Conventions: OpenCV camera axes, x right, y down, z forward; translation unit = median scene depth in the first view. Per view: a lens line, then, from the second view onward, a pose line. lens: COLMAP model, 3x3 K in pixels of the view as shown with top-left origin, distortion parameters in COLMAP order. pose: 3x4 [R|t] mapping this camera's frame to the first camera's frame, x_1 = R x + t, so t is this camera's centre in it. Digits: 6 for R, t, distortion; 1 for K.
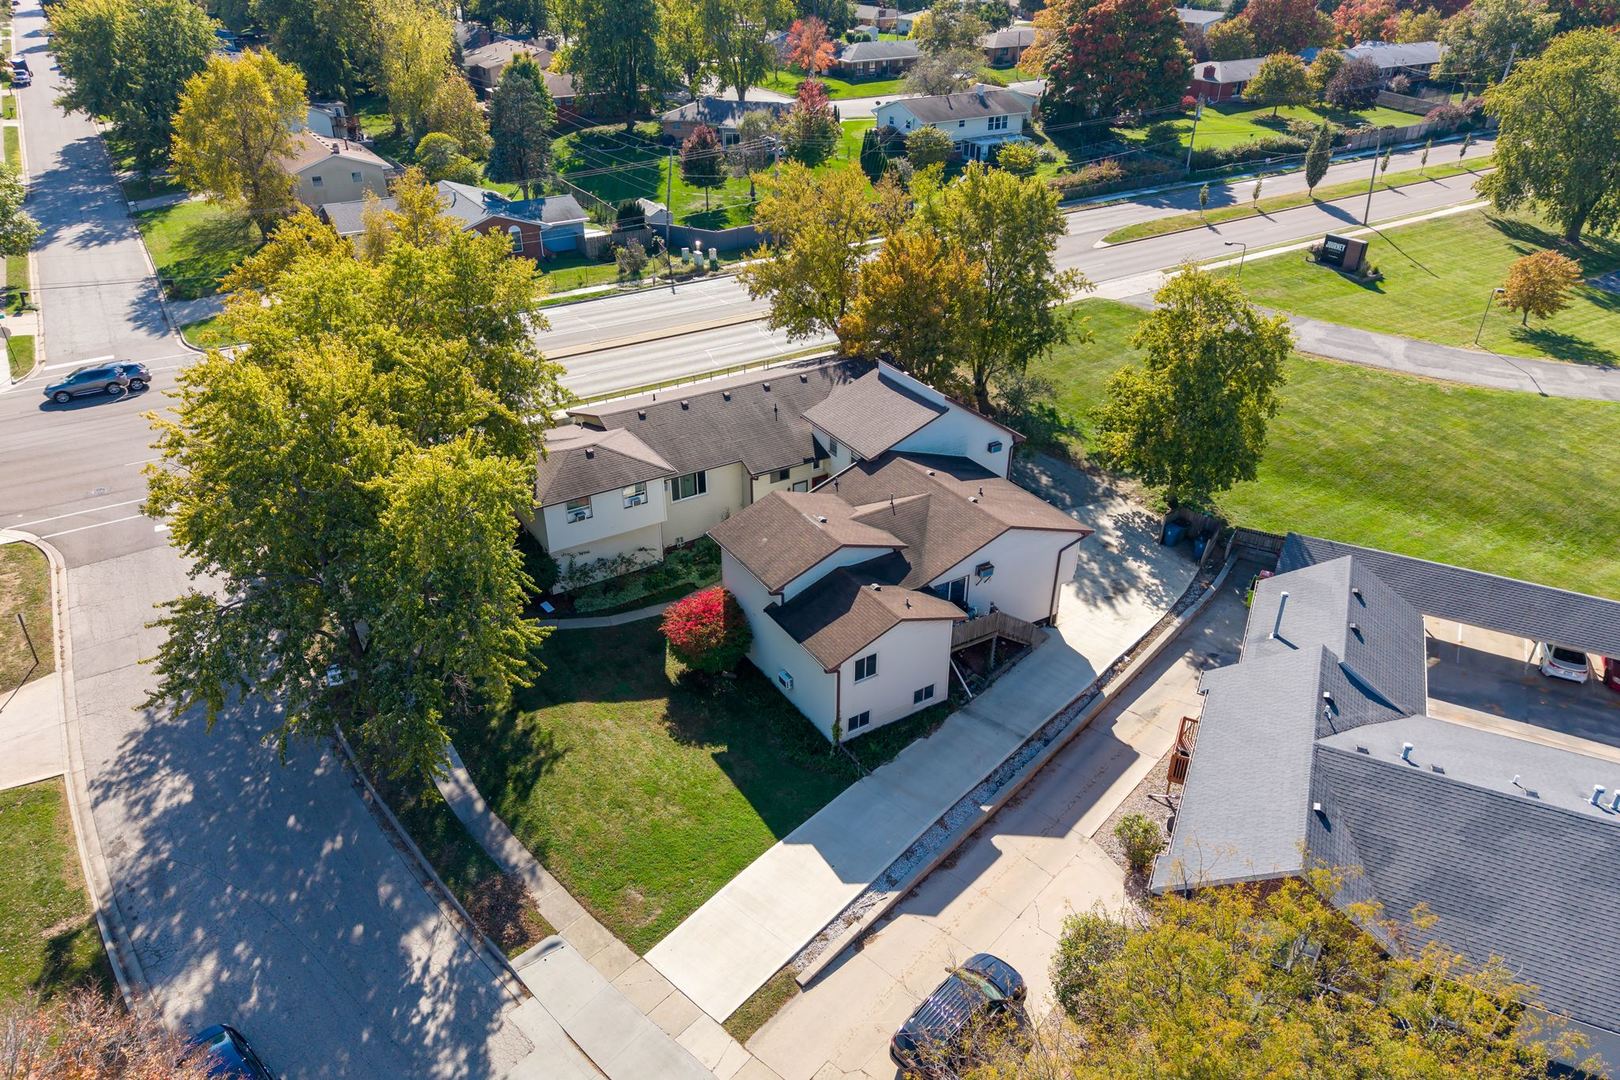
lens RADIAL K [[1084.3, 0, 807.8], [0, 1084.3, 537.2], [0, 0, 1]] dist [0.021123, -0.021881]
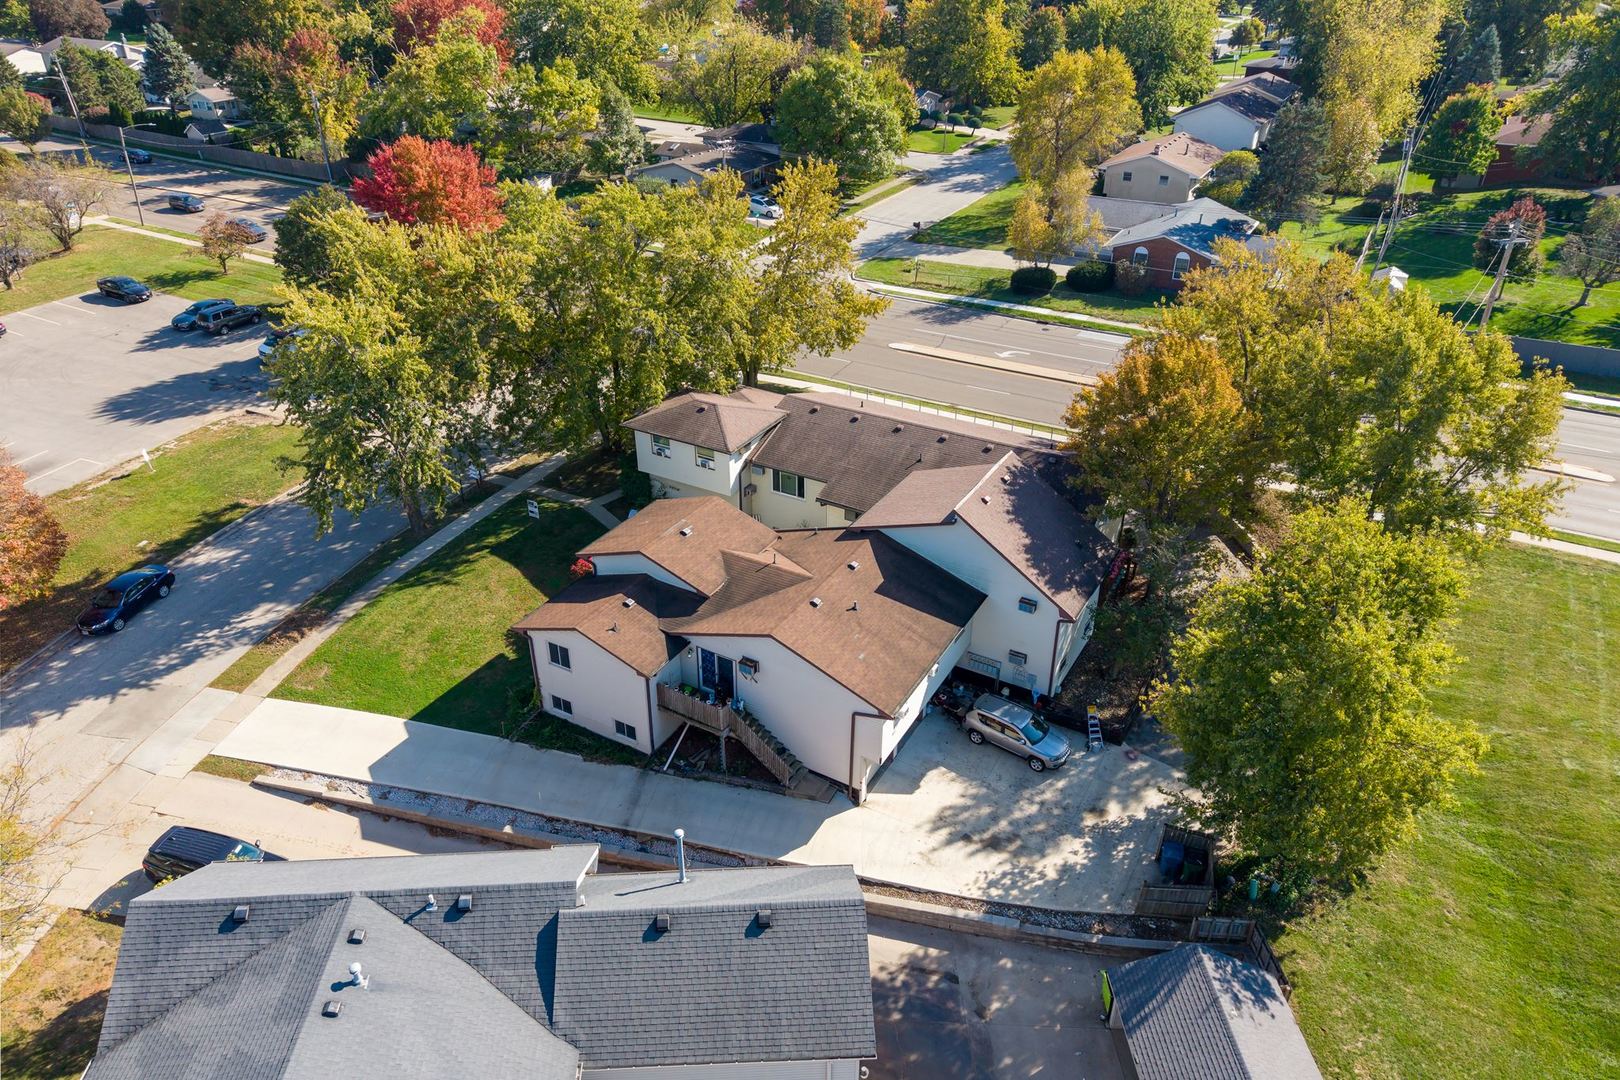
lens RADIAL K [[1084.3, 0, 808.9], [0, 1084.3, 536.9], [0, 0, 1]] dist [0.021123, -0.021881]
pose [[0.474753, 0.436546, -0.764223, 0.828638], [-0.442062, 0.869118, 0.221846, -0.283005], [0.761045, 0.232512, 0.605597, 0.493540]]
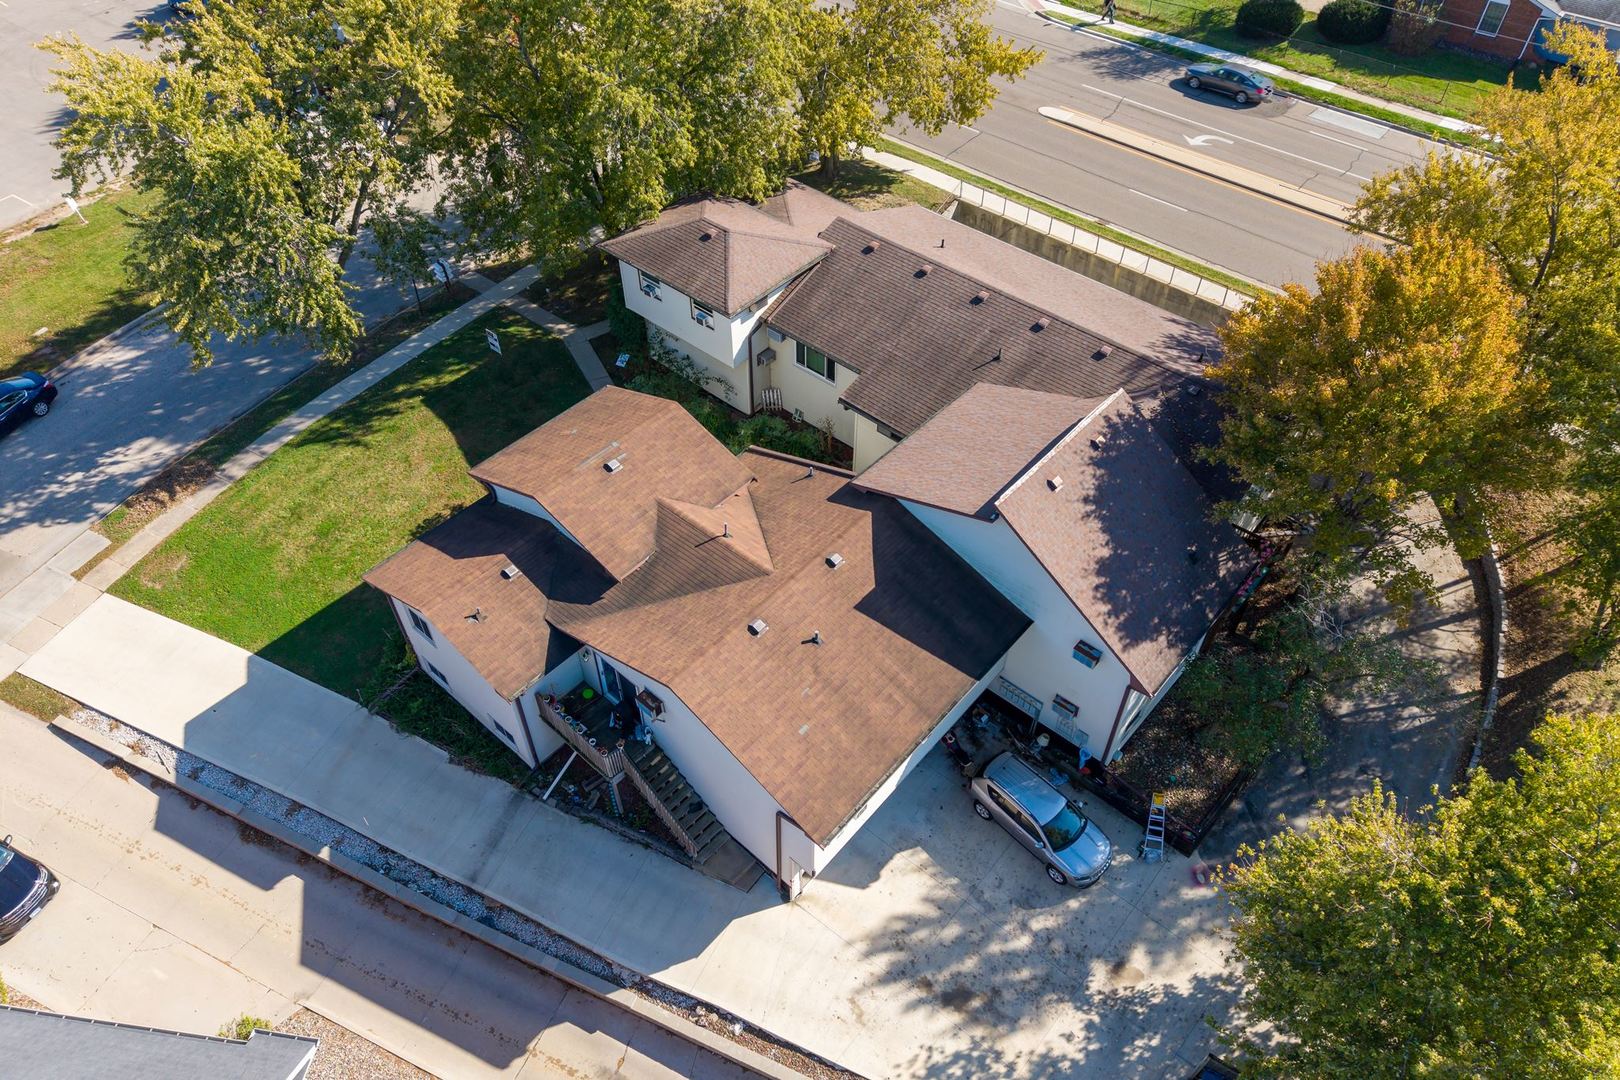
lens RADIAL K [[1084.3, 0, 814.2], [0, 1084.3, 547.5], [0, 0, 1]] dist [0.021123, -0.021881]
pose [[0.295164, 0.697181, -0.653312, 0.541342], [-0.484576, 0.698543, 0.526520, -0.407971], [0.823446, 0.161169, 0.544023, 0.745253]]
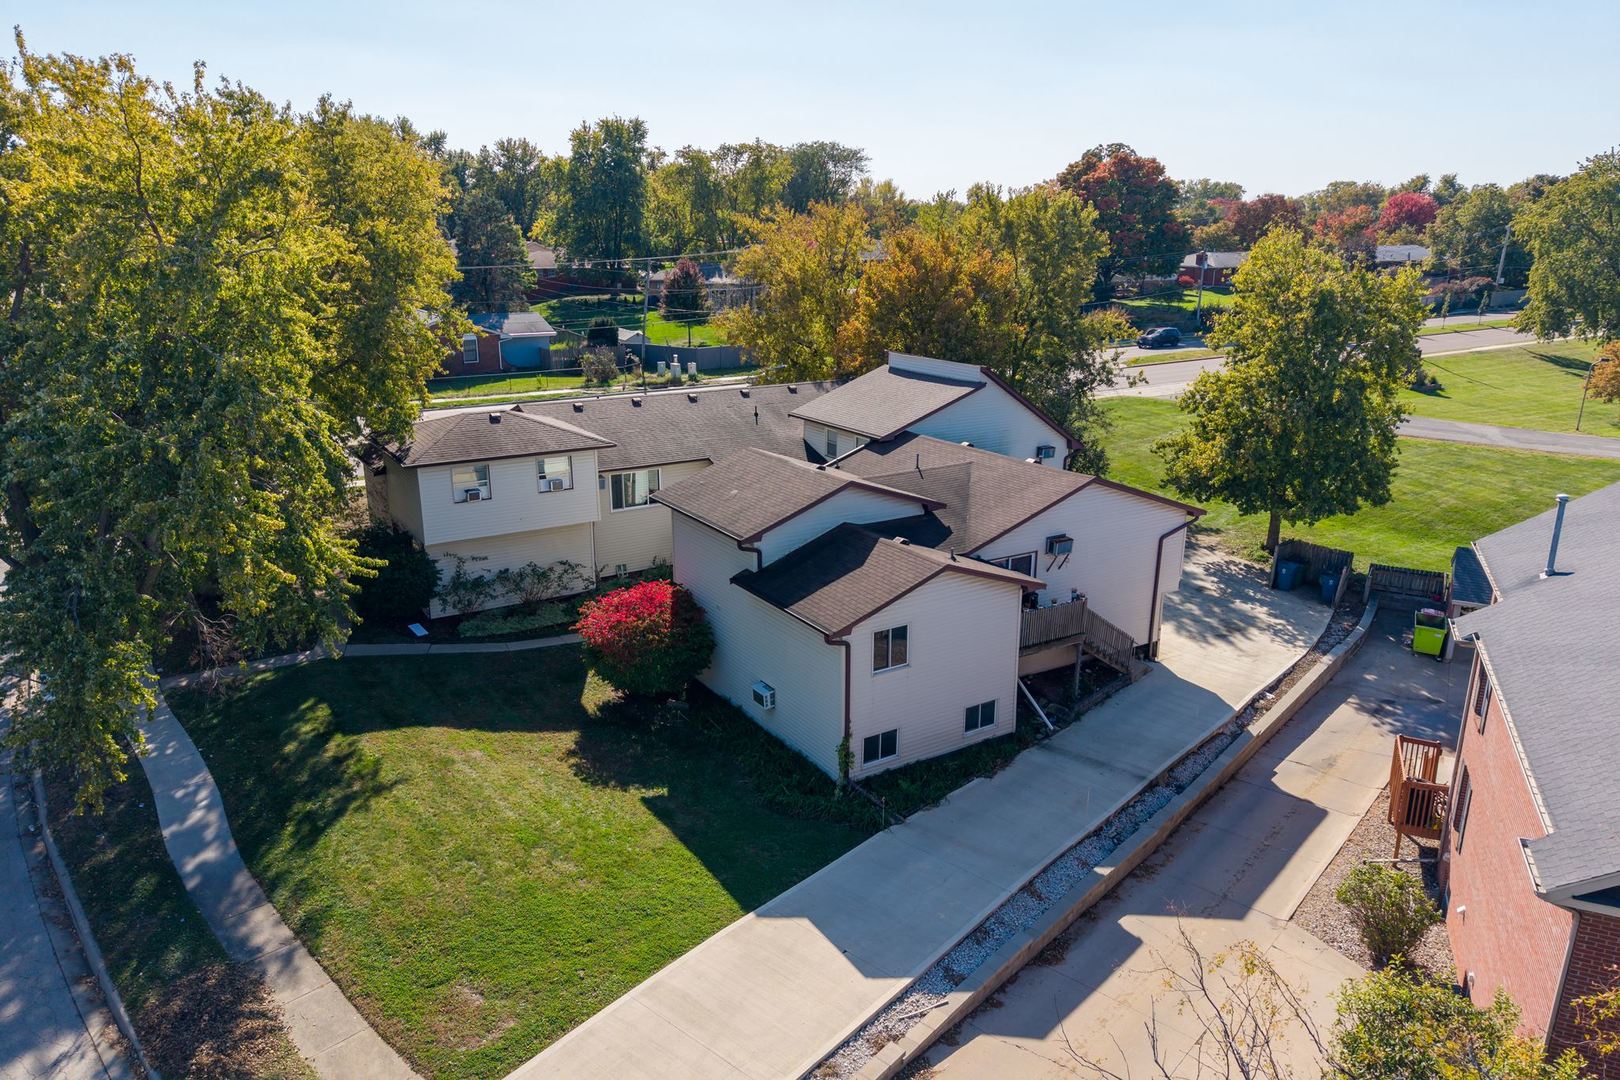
lens RADIAL K [[1084.3, 0, 808.3], [0, 1084.3, 537.5], [0, 0, 1]] dist [0.021123, -0.021881]
pose [[0.999955, -0.001924, 0.009250, 0.000161], [0.004099, 0.970471, -0.241181, 0.193150], [-0.008513, 0.241208, 0.970436, 0.347991]]
